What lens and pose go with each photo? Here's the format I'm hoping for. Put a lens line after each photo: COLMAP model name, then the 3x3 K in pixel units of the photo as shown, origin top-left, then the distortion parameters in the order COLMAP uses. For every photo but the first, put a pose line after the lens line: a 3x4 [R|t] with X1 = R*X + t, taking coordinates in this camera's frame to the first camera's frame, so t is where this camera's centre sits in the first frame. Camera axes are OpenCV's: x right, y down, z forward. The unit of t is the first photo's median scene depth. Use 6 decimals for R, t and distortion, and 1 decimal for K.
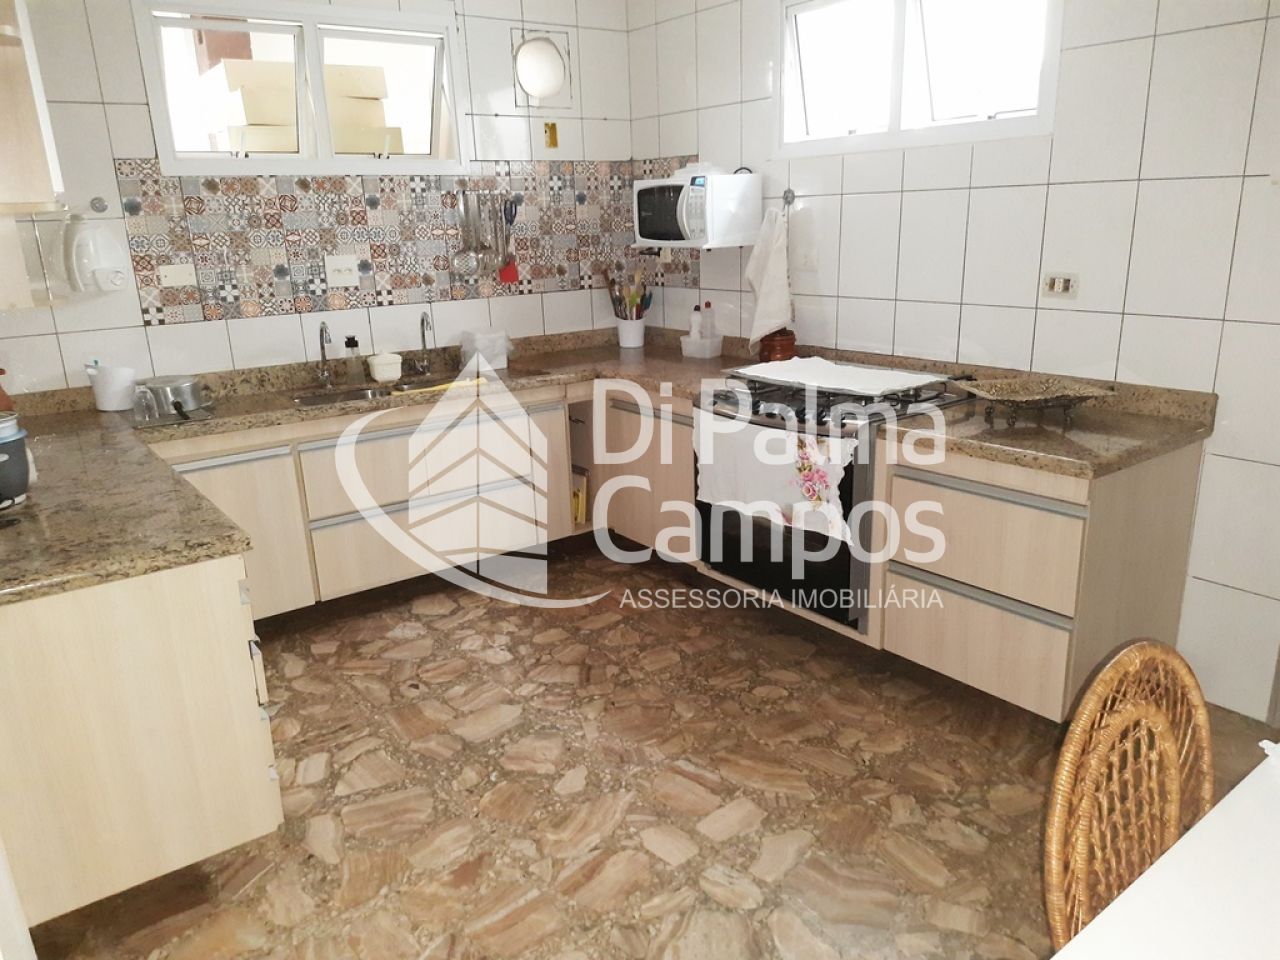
lens RADIAL K [[921.2, 0, 647.1], [0, 921.2, 483.4], [0, 0, 1]] dist [0.086606, -0.126079]
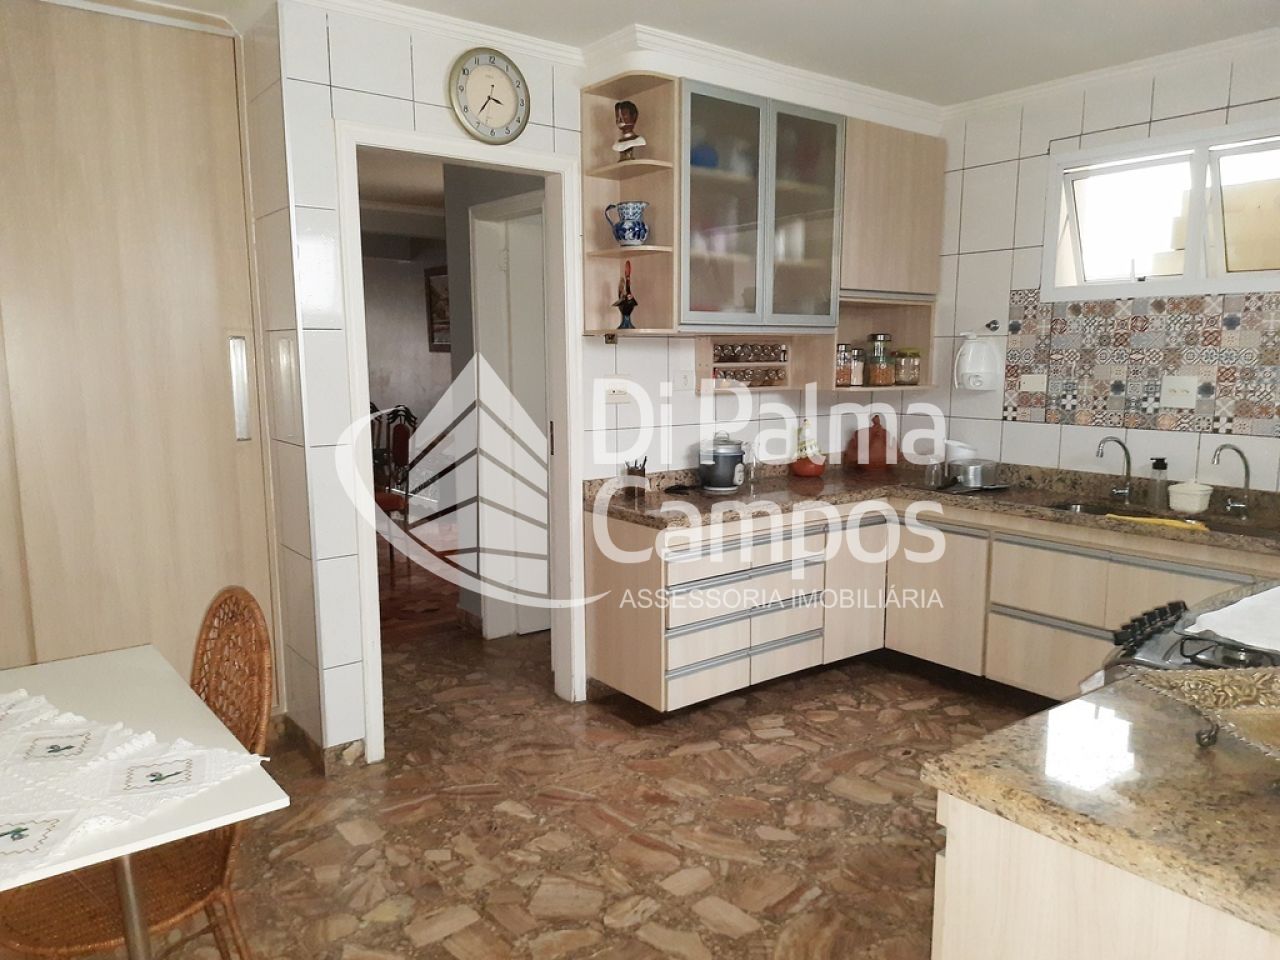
lens RADIAL K [[921.2, 0, 647.1], [0, 921.2, 483.4], [0, 0, 1]] dist [0.086606, -0.126079]
pose [[0.011104, 0.179036, -0.983780, 0.665258], [-0.272918, 0.947029, 0.169267, -0.161536], [0.961973, 0.266612, 0.059378, 0.468562]]
